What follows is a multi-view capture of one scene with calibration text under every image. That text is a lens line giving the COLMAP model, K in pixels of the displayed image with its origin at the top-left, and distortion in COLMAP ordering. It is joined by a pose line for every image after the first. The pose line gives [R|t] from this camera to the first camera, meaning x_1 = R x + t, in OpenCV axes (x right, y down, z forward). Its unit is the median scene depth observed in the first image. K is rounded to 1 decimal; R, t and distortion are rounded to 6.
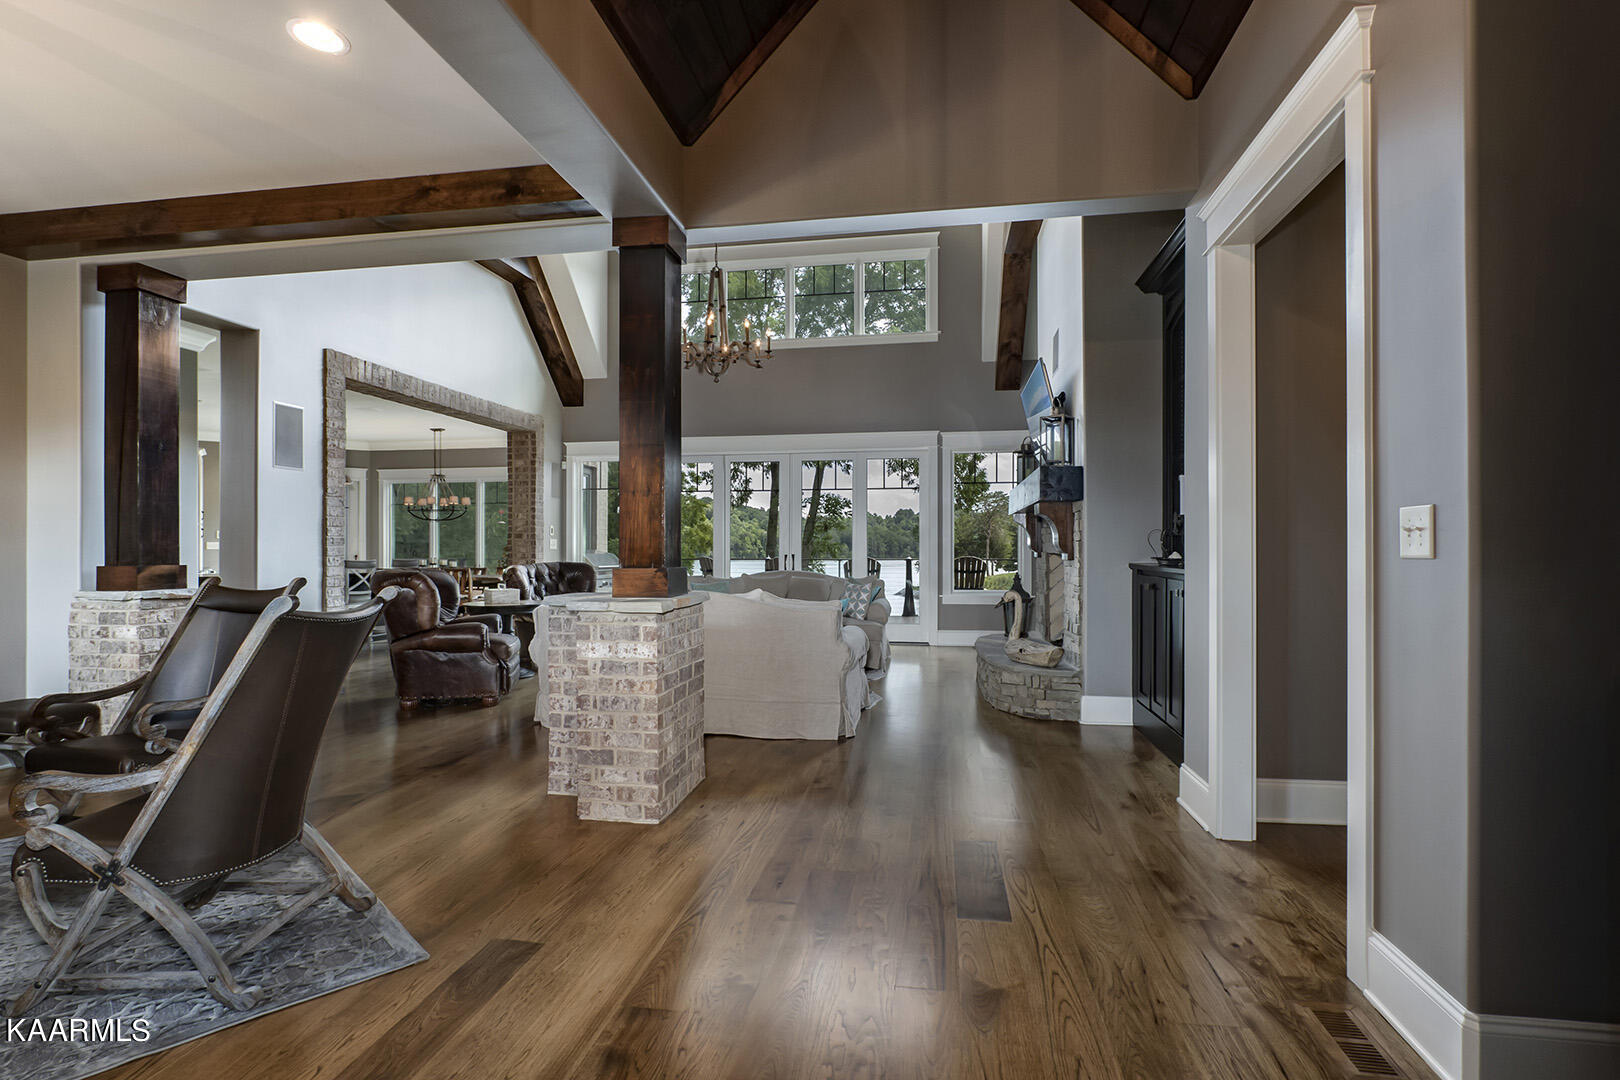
lens RADIAL K [[757.5, 0, 798.1], [0, 757.5, 540.8], [0, 0, 1]] dist [-0.003031, 0.002168]
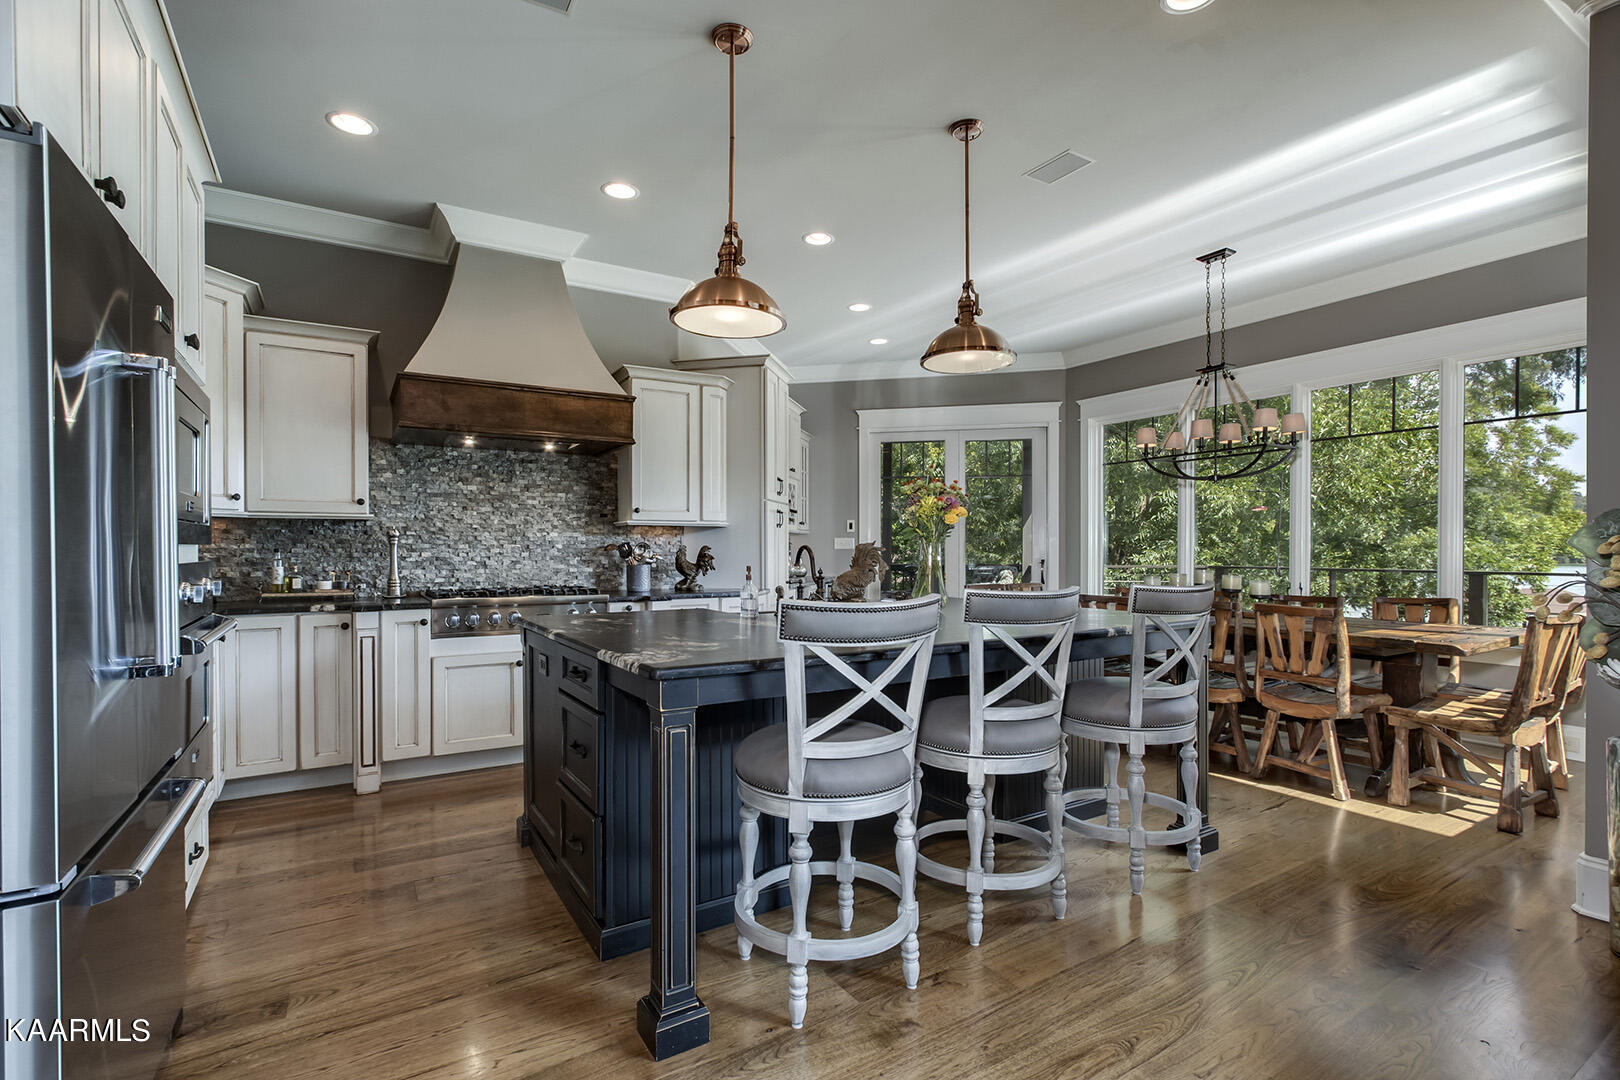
lens RADIAL K [[734.0, 0, 797.0], [0, 734.0, 560.8], [0, 0, 1]] dist [-0.008904, 0.000736]
pose [[0.647331, 0.019857, -0.761951, -0.407133], [0.002718, 0.999594, 0.028359, 0.002005], [0.762205, -0.020428, 0.647014, 0.730449]]
